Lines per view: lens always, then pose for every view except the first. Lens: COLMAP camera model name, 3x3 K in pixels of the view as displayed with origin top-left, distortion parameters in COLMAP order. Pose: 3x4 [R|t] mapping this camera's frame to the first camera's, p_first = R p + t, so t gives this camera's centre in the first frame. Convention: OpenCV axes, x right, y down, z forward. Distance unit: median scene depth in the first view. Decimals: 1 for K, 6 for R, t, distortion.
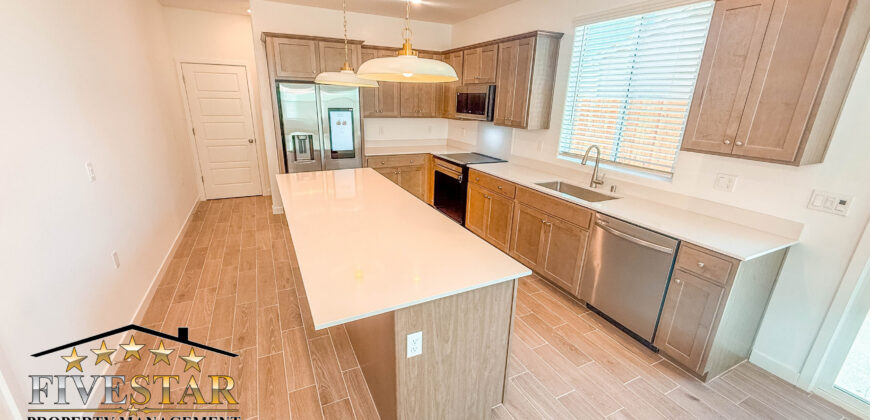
lens RADIAL K [[346.2, 0, 430.6], [0, 346.2, 210.1], [0, 0, 1]] dist [0.001317, 0.000233]
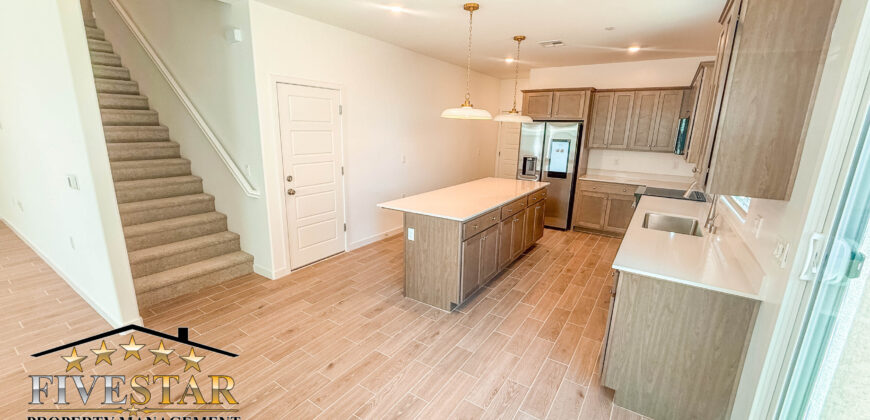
lens RADIAL K [[346.2, 0, 429.9], [0, 346.2, 211.9], [0, 0, 1]] dist [0.001317, 0.000233]
pose [[0.501703, 0.191576, -0.843560, 0.881472], [-0.278371, 0.959052, 0.052245, 0.047752], [0.819026, 0.208611, 0.534488, -0.056226]]
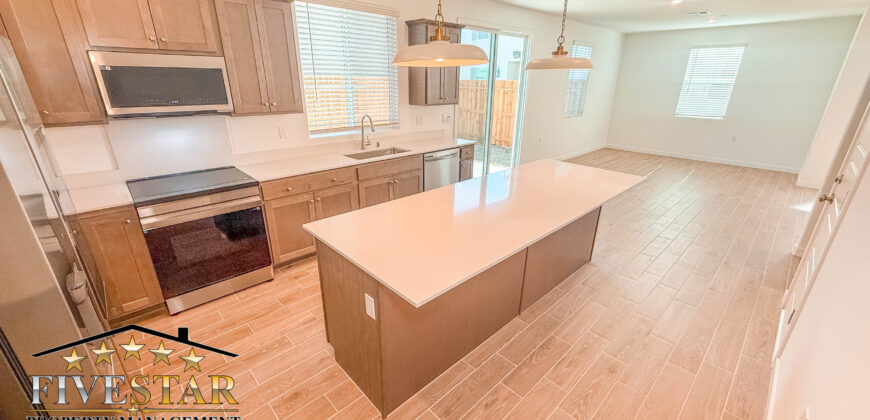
lens RADIAL K [[346.2, 0, 430.1], [0, 346.2, 213.7], [0, 0, 1]] dist [0.001317, 0.000233]
pose [[-0.300758, -0.368748, 0.879528, -0.810390], [0.279639, 0.847595, 0.450983, -0.379574], [-0.911782, 0.381587, -0.151804, 1.099280]]
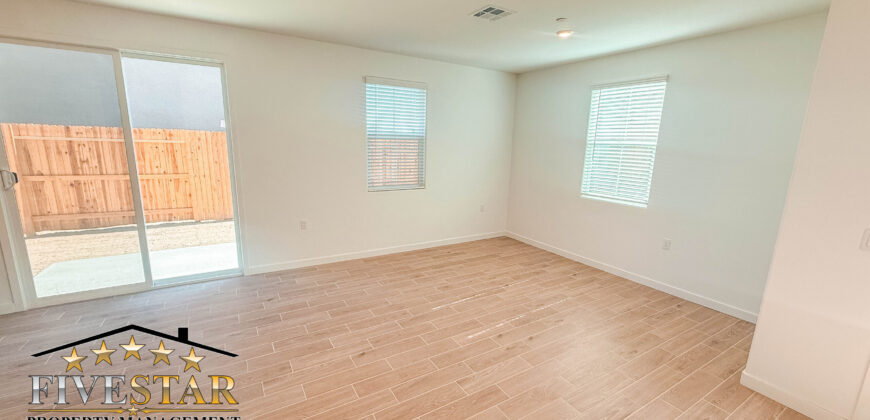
lens RADIAL K [[346.2, 0, 429.5], [0, 346.2, 208.8], [0, 0, 1]] dist [0.001317, 0.000233]
pose [[-0.081586, -0.219844, 0.972118, -0.284510], [0.280625, 0.930841, 0.234061, 0.175432], [-0.956344, 0.291896, -0.014250, -0.536980]]
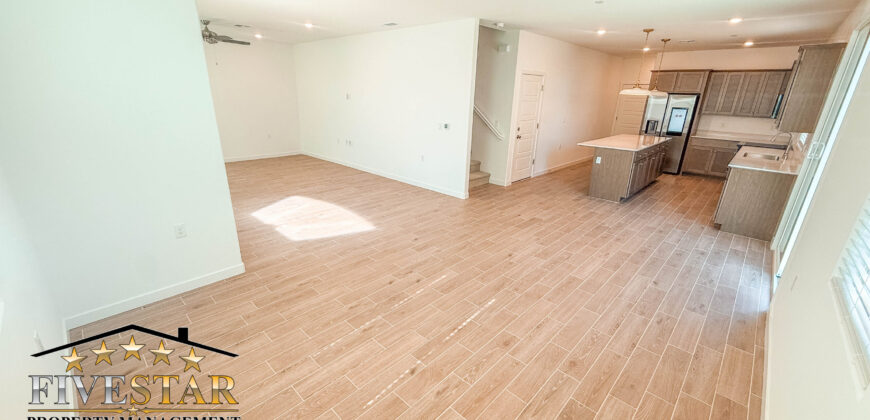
lens RADIAL K [[346.2, 0, 431.1], [0, 346.2, 210.4], [0, 0, 1]] dist [0.001317, 0.000233]
pose [[0.347920, 0.288696, -0.891967, 1.447427], [-0.306056, 0.934259, 0.183004, 0.376282], [0.886161, 0.209321, 0.413405, -1.081531]]
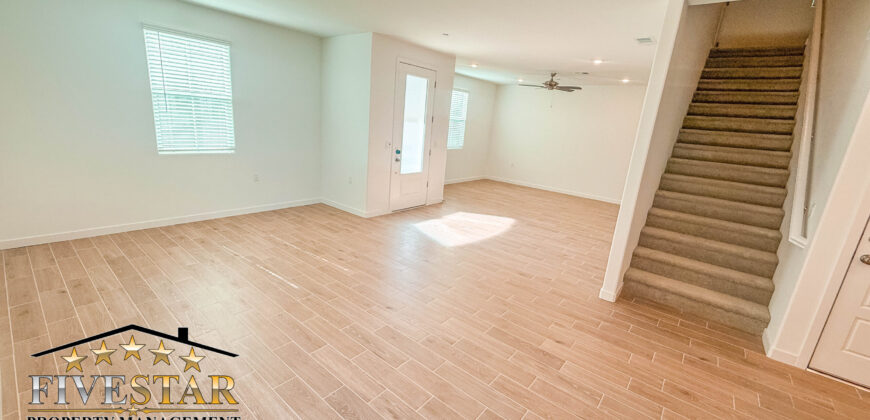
lens RADIAL K [[346.2, 0, 436.0], [0, 346.2, 210.7], [0, 0, 1]] dist [0.001317, 0.000233]
pose [[-0.901183, 0.012264, -0.433266, 0.785356], [-0.228597, 0.835827, 0.499136, -0.074591], [0.368256, 0.548856, -0.750429, 0.341615]]
